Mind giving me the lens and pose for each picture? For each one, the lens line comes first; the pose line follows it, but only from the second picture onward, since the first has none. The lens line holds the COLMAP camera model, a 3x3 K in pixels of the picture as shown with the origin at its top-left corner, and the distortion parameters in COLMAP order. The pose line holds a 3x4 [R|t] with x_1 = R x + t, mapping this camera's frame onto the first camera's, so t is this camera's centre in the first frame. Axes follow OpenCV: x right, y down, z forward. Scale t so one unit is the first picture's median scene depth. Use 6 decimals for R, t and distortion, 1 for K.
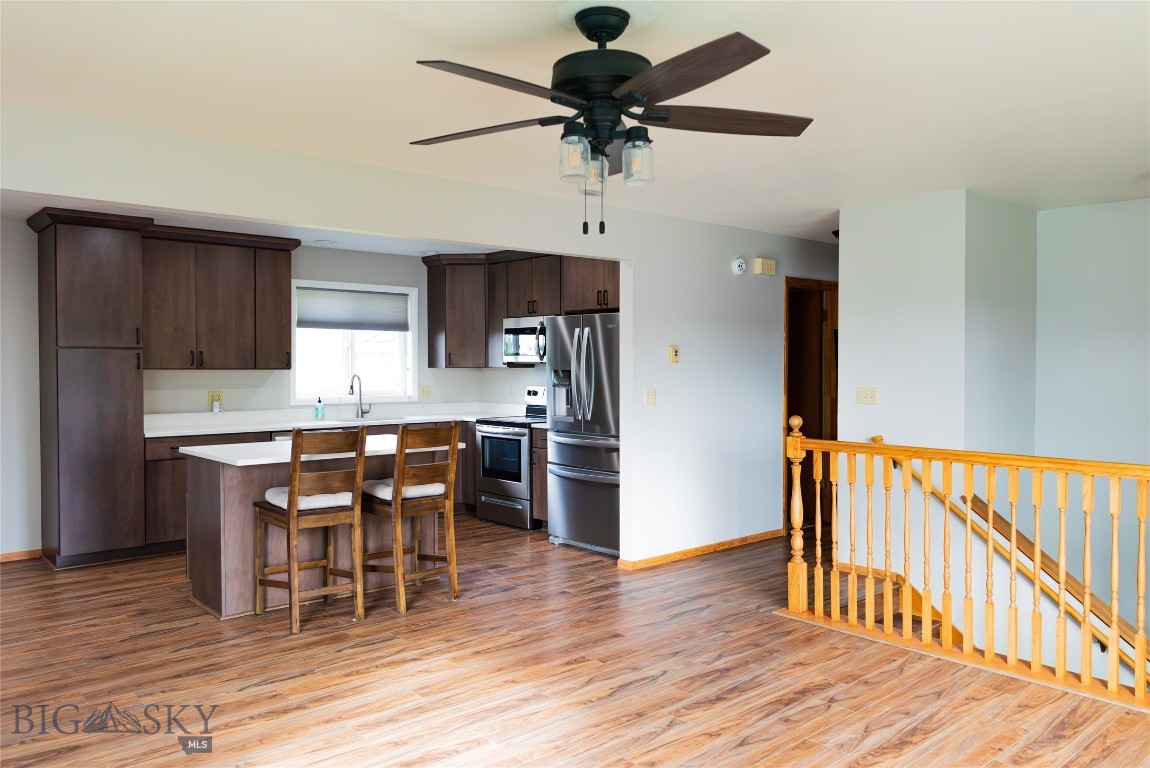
lens RADIAL K [[821.4, 0, 575.0], [0, 821.4, 384.0], [0, 0, 1]] dist [-0.004771, -0.004668]
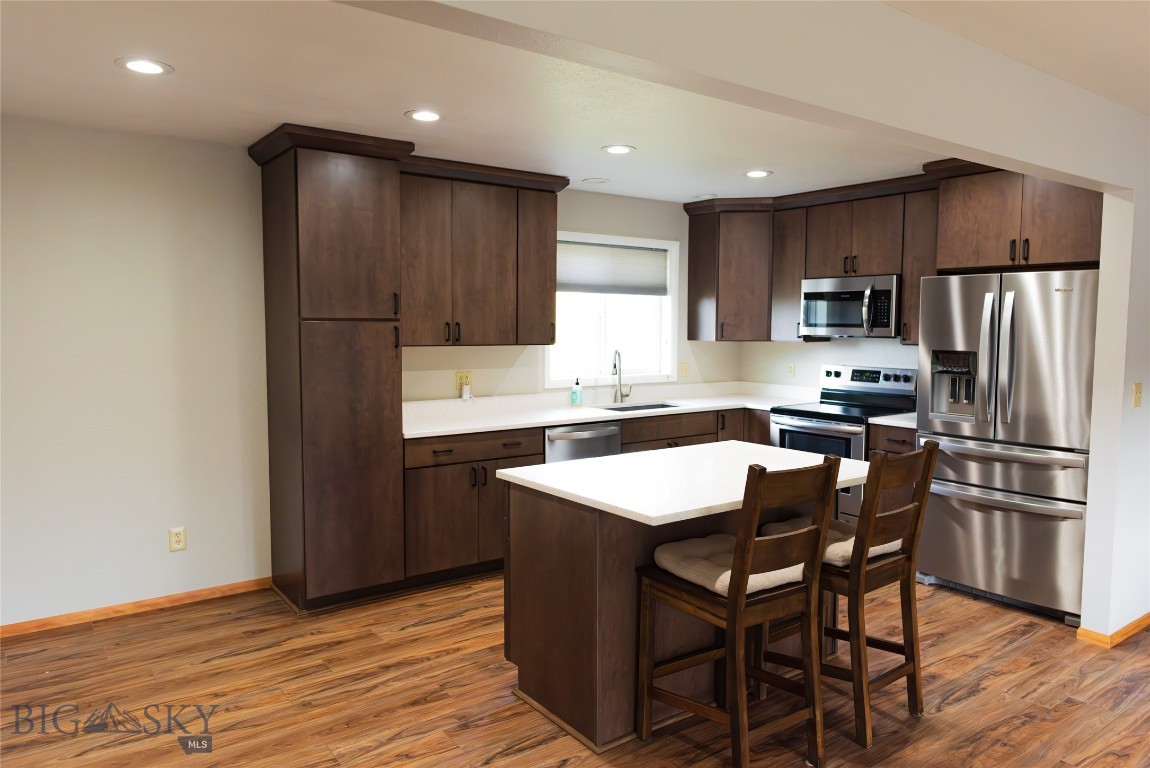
lens RADIAL K [[755.5, 0, 575.0], [0, 755.5, 384.0], [0, 0, 1]] dist [-0.004323, -0.001539]
pose [[0.995246, 0.012038, -0.096650, -0.261765], [-0.006514, 0.998338, 0.057261, -0.022313], [0.097179, -0.056359, 0.993670, 0.284459]]
